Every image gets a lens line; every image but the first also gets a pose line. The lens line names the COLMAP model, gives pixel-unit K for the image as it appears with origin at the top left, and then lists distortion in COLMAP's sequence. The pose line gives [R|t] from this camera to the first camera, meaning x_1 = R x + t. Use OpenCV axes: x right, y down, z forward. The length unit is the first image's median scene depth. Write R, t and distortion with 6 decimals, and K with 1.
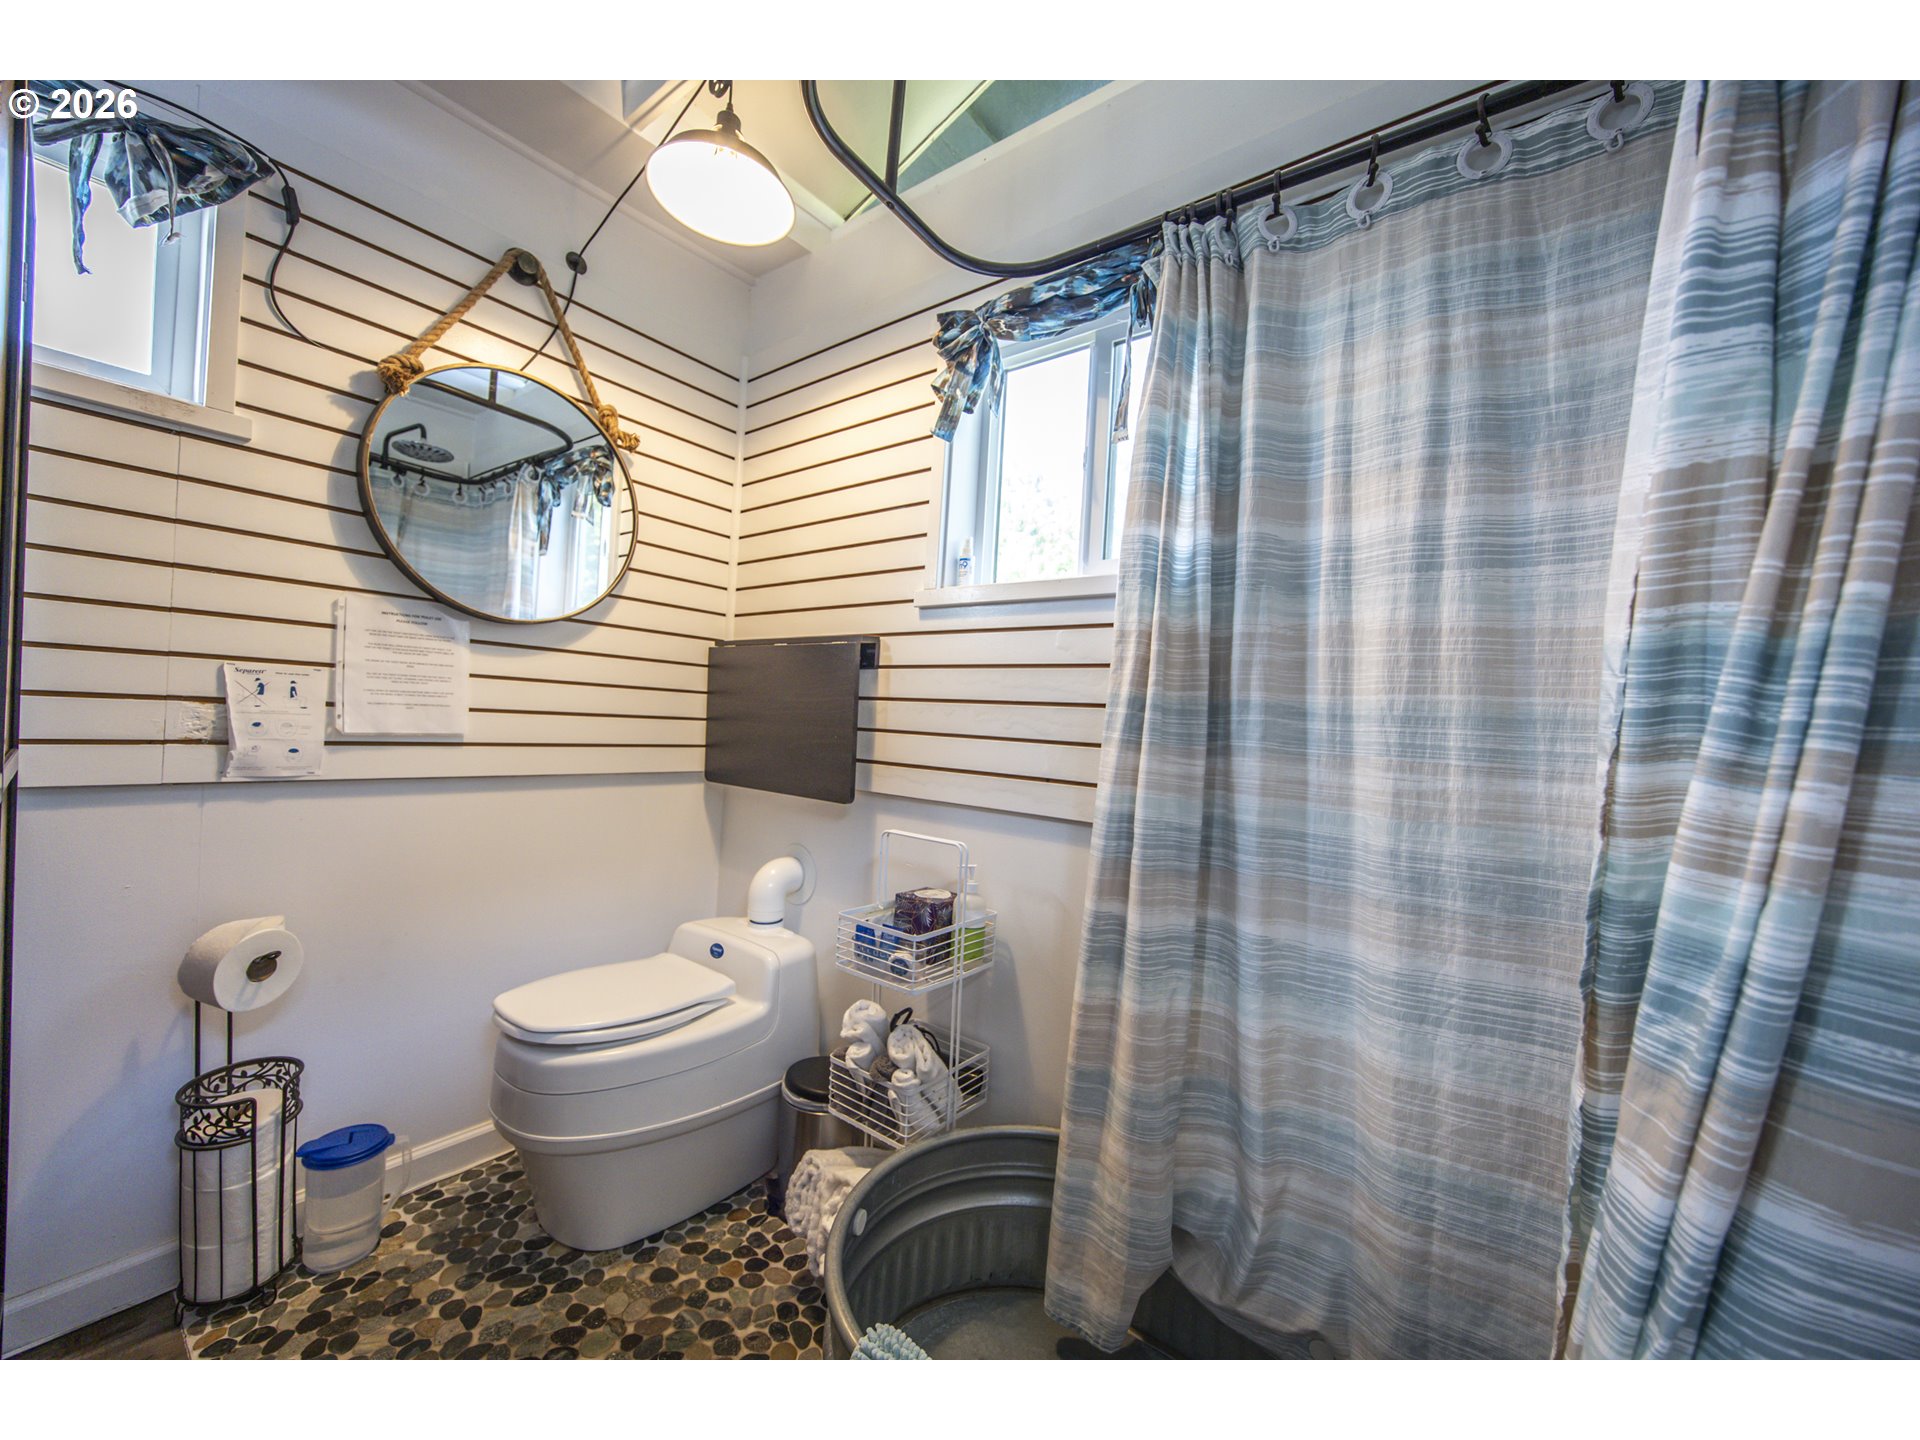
lens RADIAL K [[734.2, 0, 957.1], [0, 734.2, 720.9], [0, 0, 1]] dist [0.002684, -0.000728]
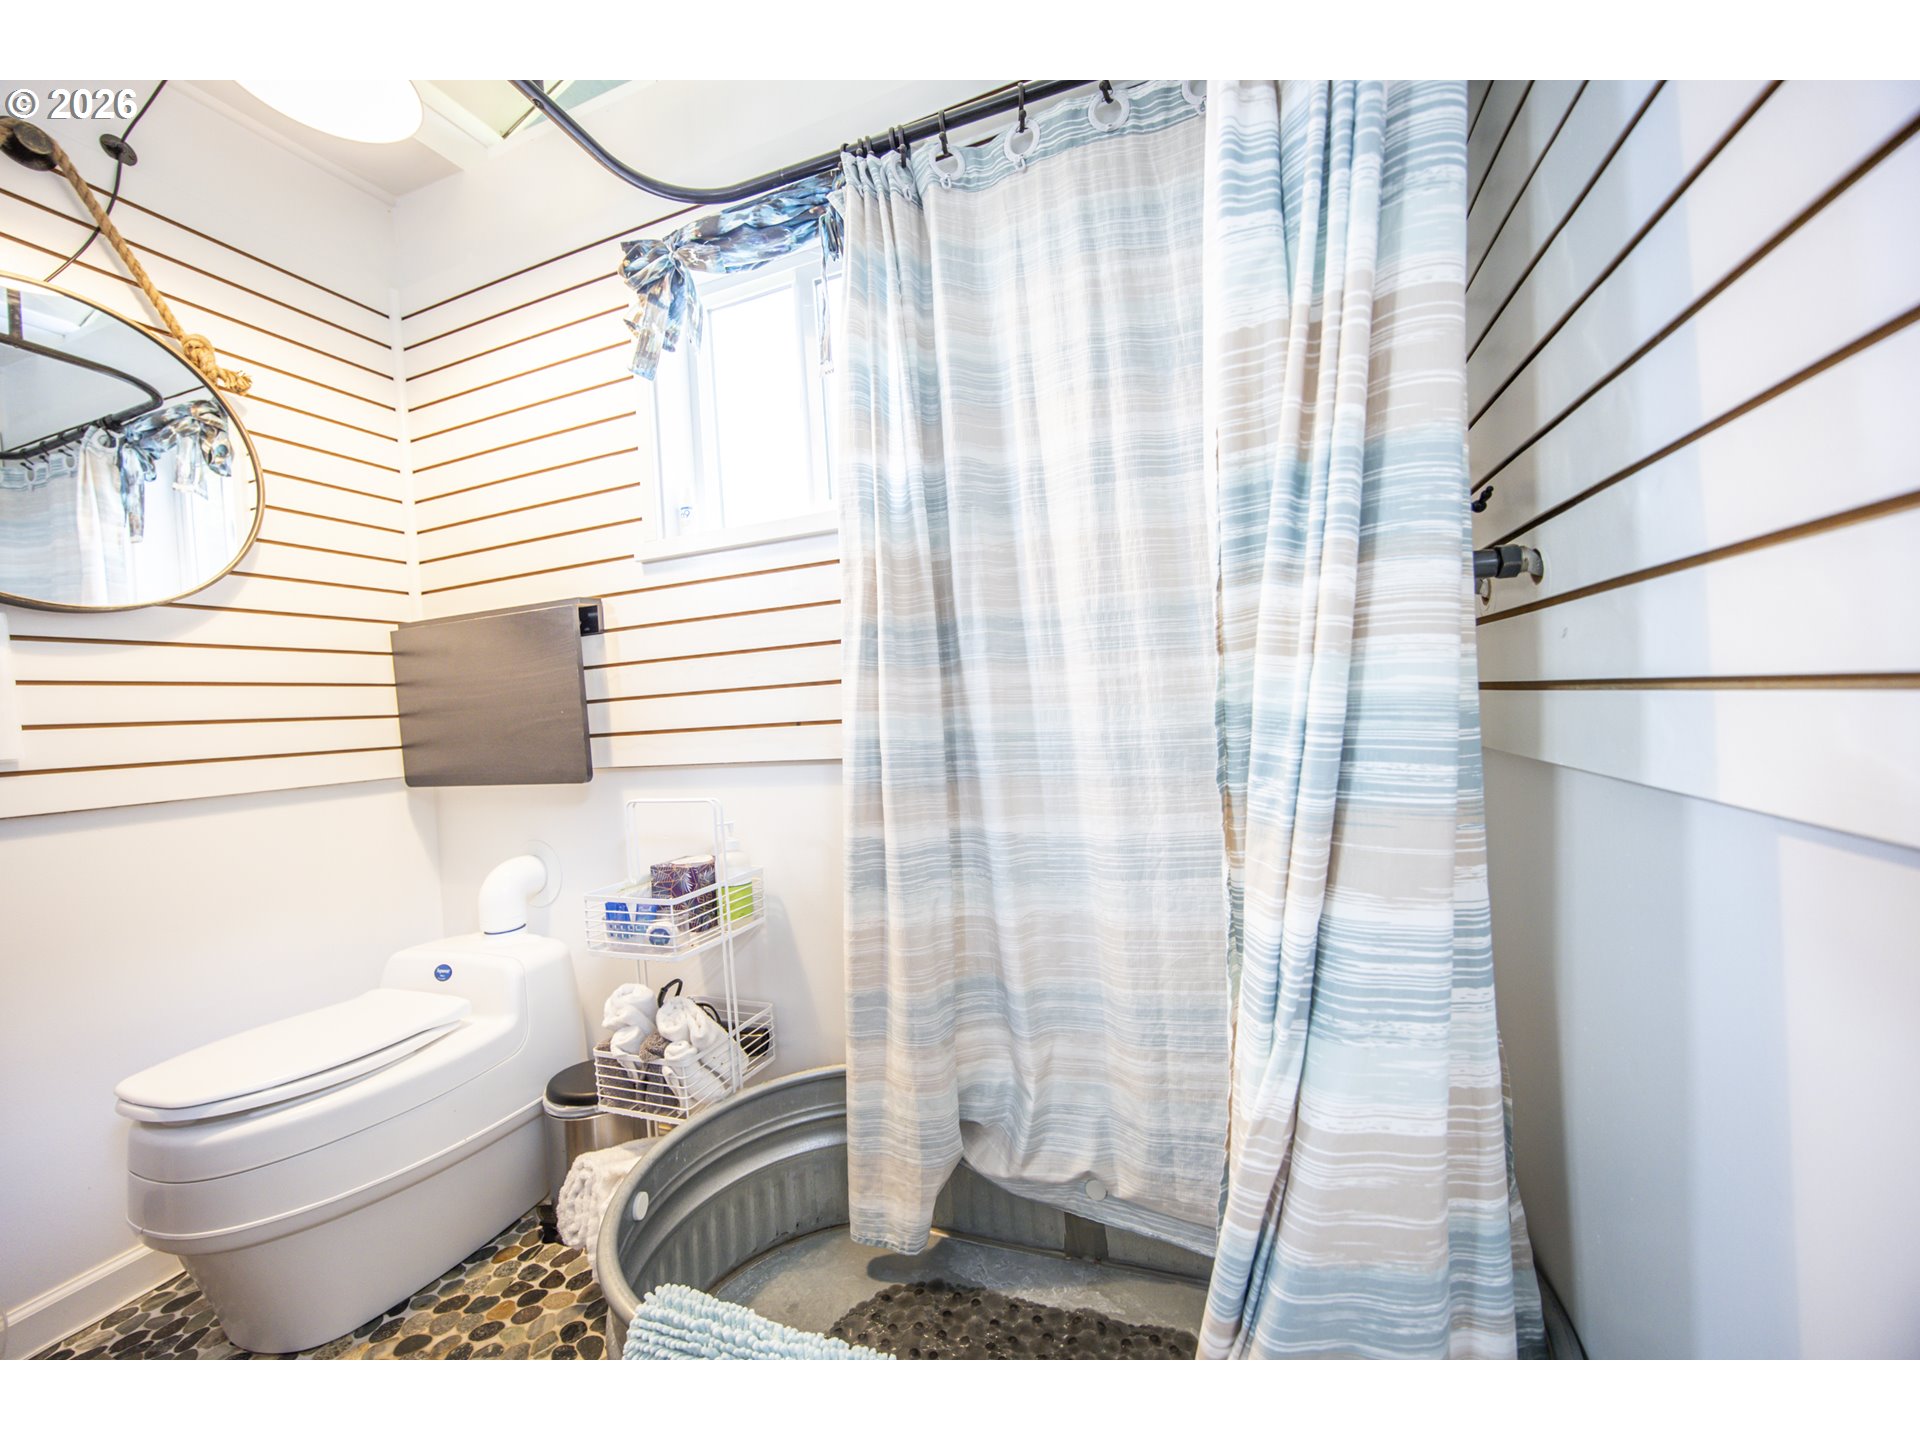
lens RADIAL K [[734.2, 0, 957.1], [0, 734.2, 720.9], [0, 0, 1]] dist [0.002684, -0.000728]
pose [[0.951522, -0.117386, 0.284300, 0.055571], [0.112778, 0.993086, 0.032583, 0.082562], [-0.286159, 0.001059, 0.958181, -0.010067]]
